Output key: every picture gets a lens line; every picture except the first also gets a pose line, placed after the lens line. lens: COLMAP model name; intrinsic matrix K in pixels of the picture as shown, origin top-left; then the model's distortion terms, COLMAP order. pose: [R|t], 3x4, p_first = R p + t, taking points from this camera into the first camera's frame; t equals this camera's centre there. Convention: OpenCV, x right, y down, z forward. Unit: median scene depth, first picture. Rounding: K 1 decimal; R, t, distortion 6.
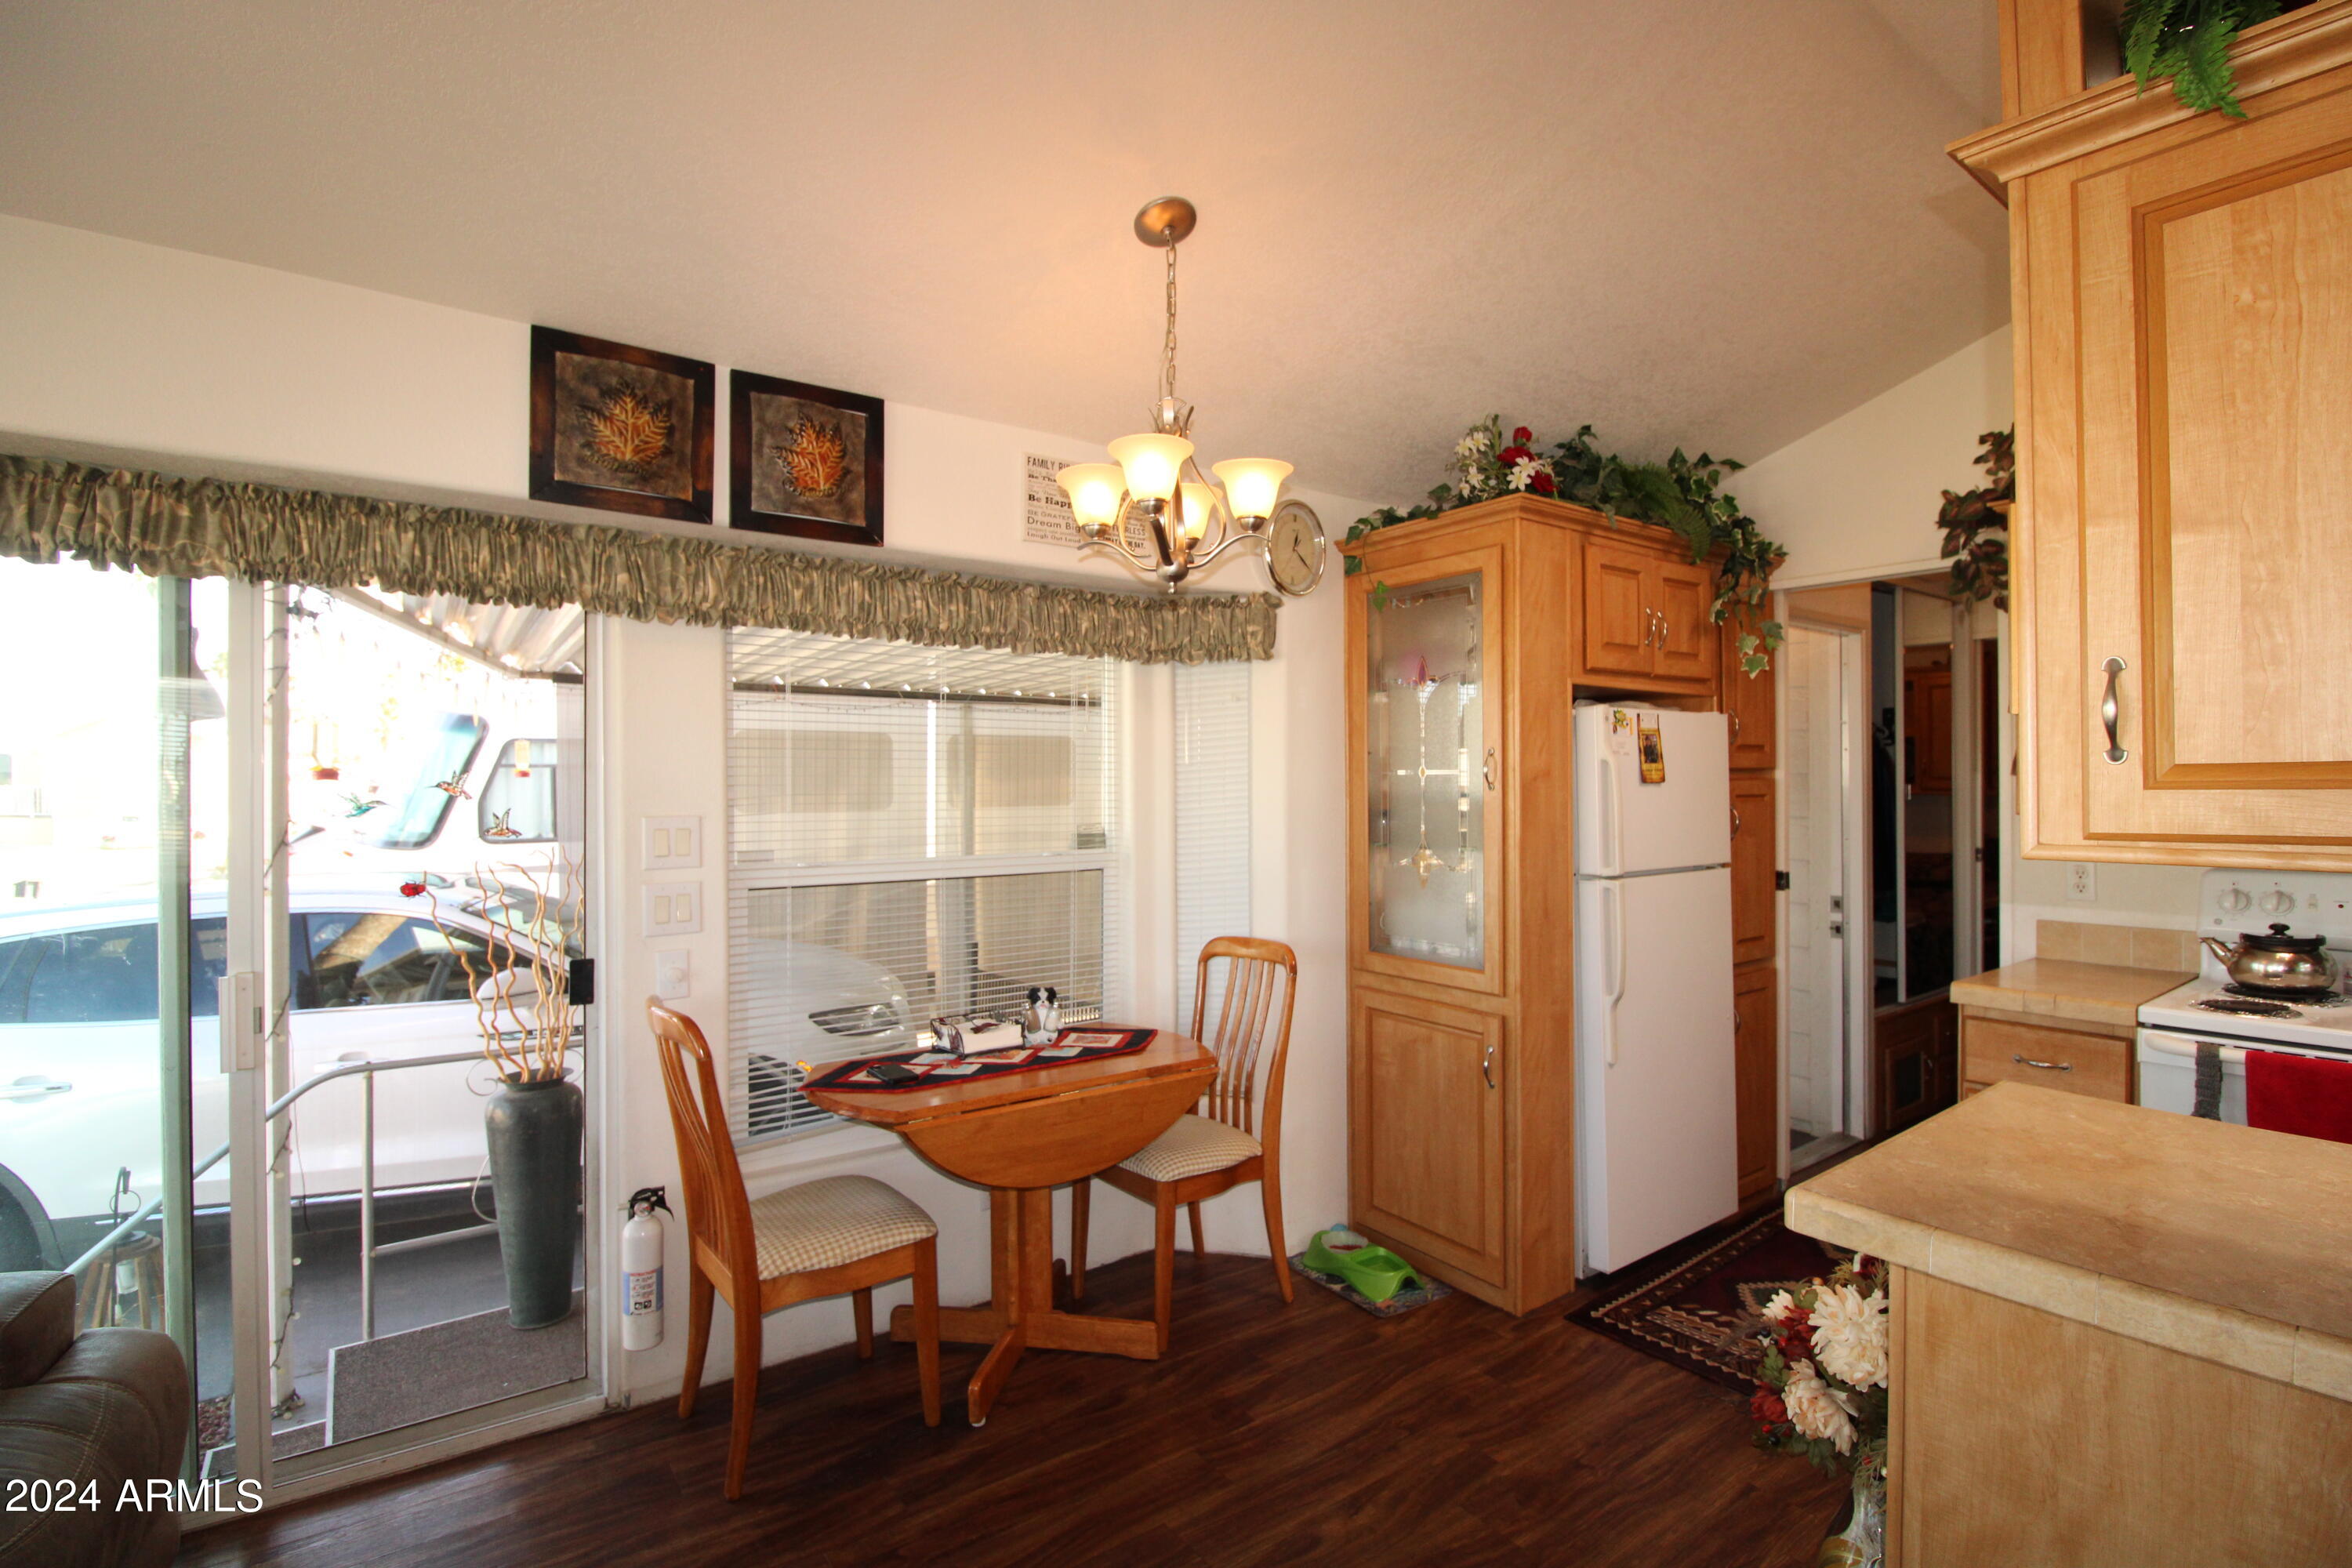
lens RADIAL K [[1083.9, 0, 1187.9], [0, 1083.9, 785.0], [0, 0, 1]] dist [0.002066, -0.015469]
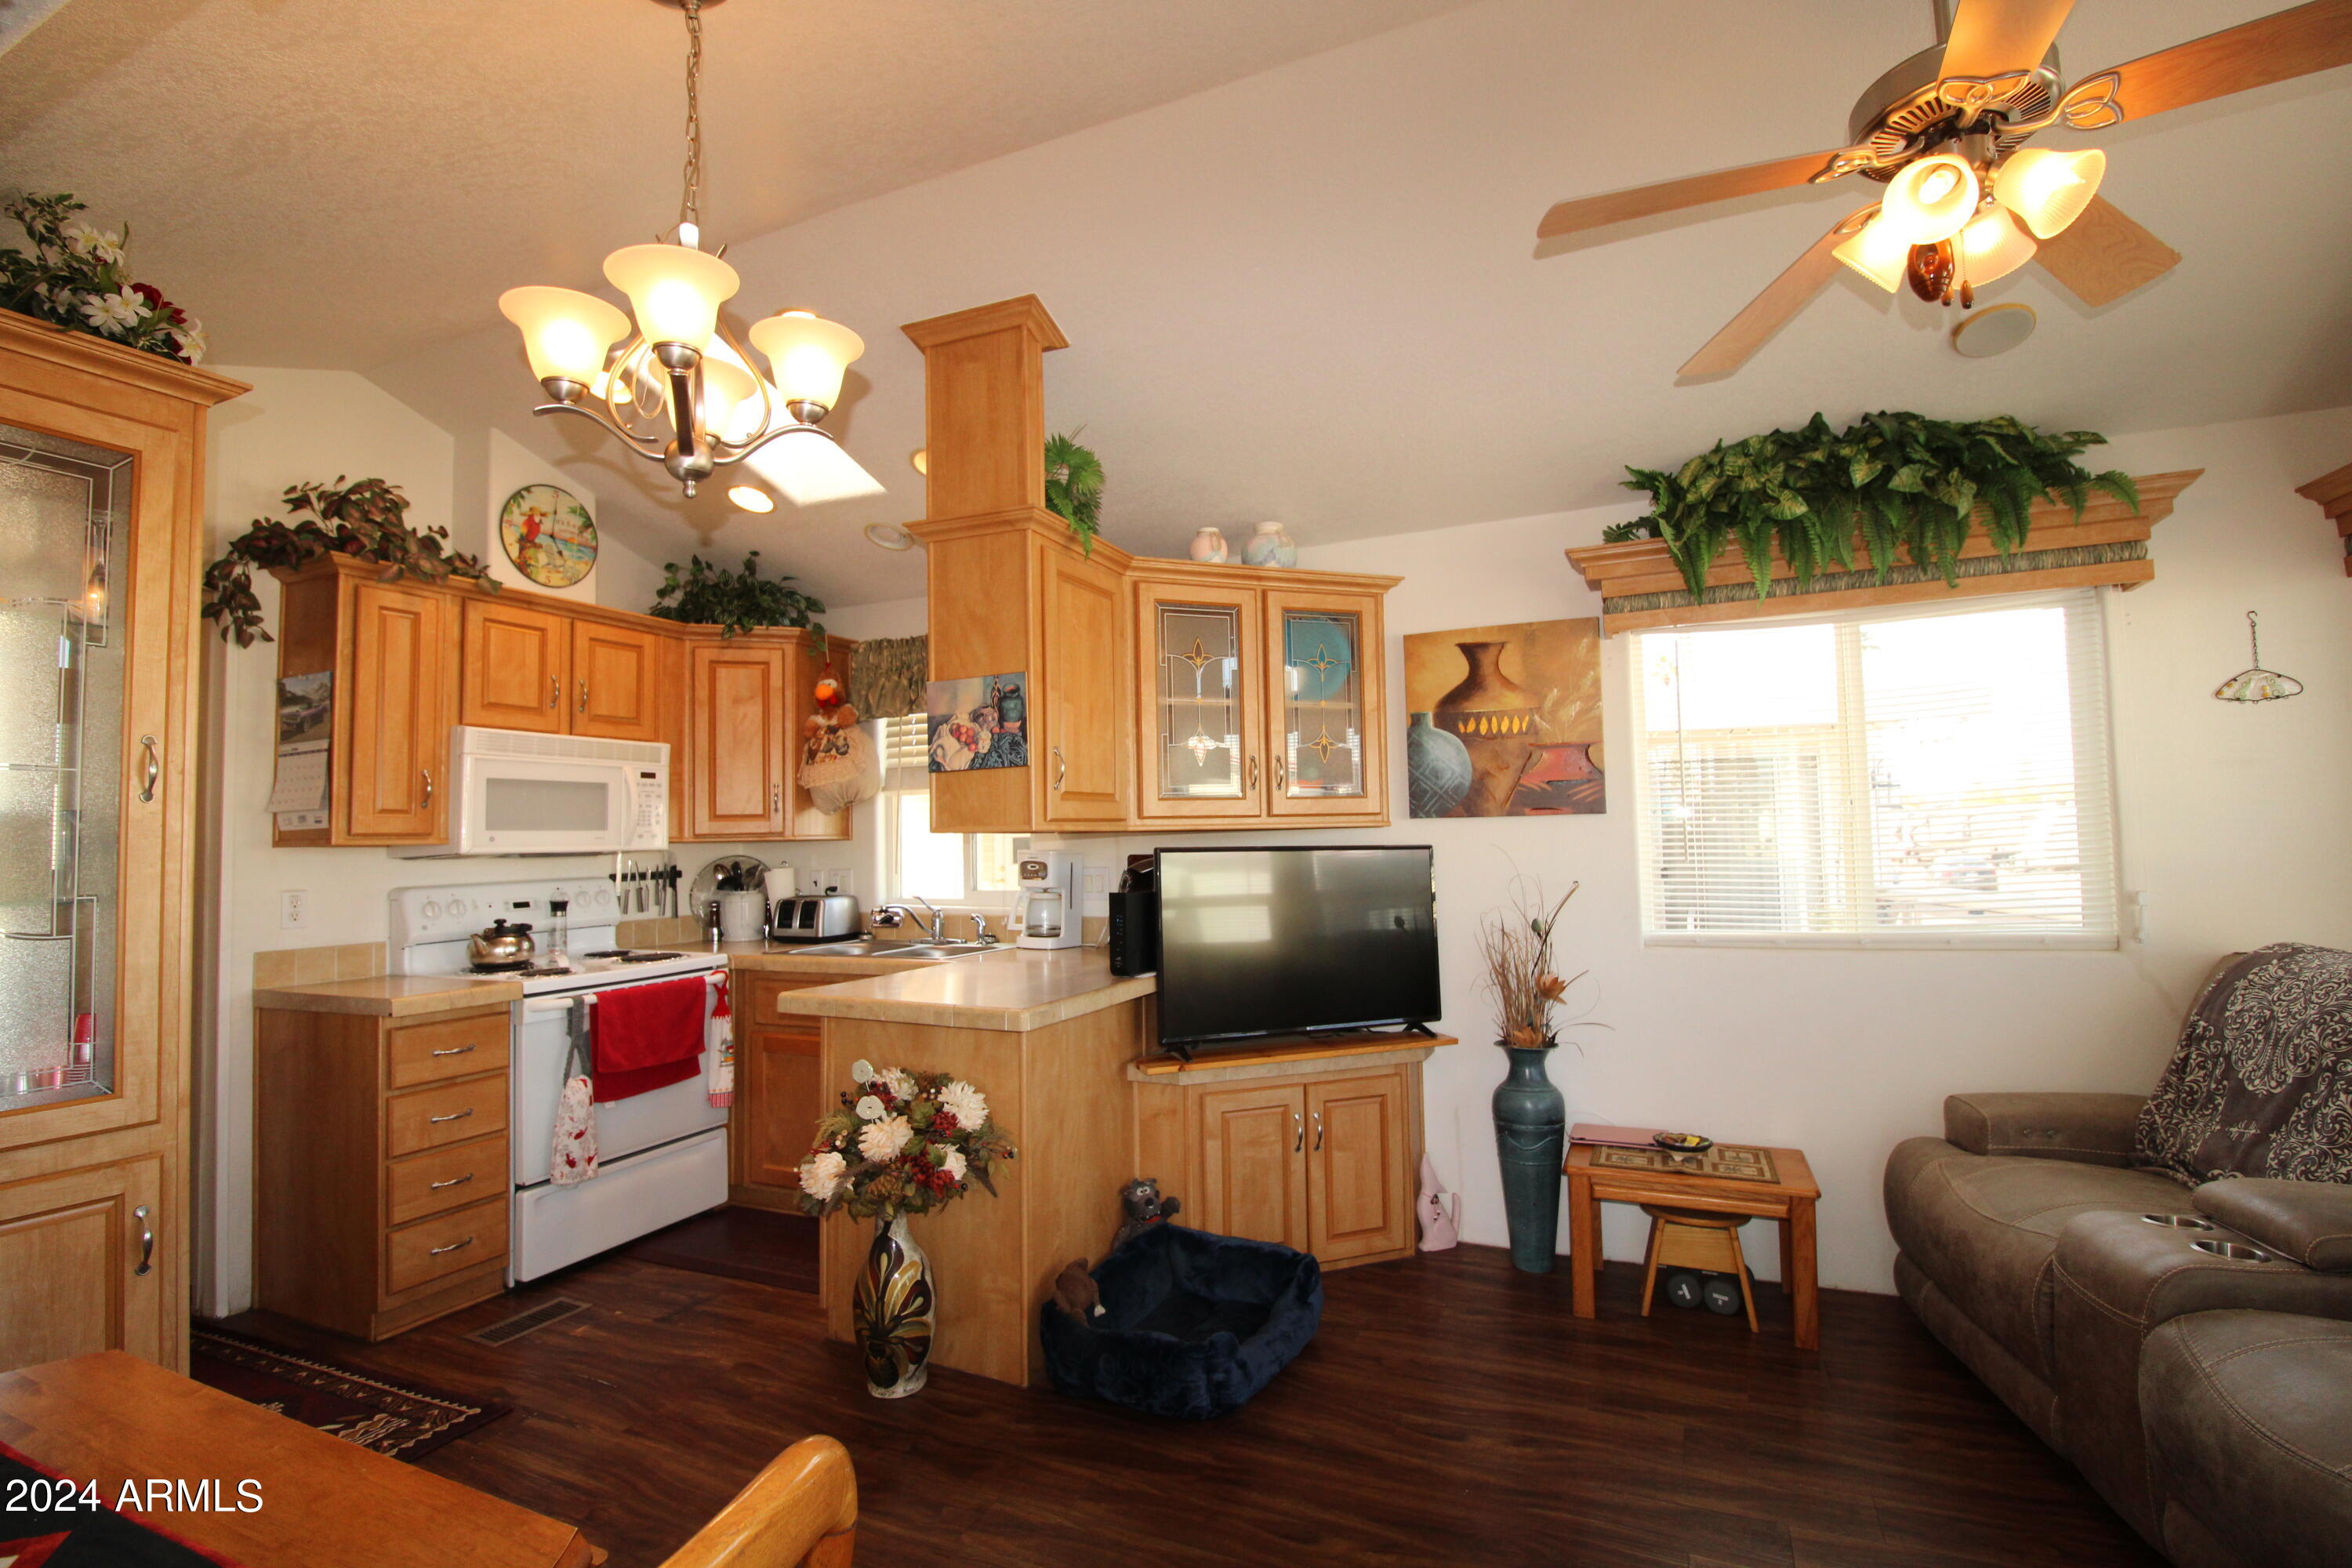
lens RADIAL K [[1083.9, 0, 1187.9], [0, 1083.9, 785.0], [0, 0, 1]] dist [0.002066, -0.015469]
pose [[-0.489916, 0.058225, 0.869823, -0.533427], [0.020903, 0.998265, -0.055050, 0.041052], [-0.871519, -0.008787, -0.490283, 0.726933]]
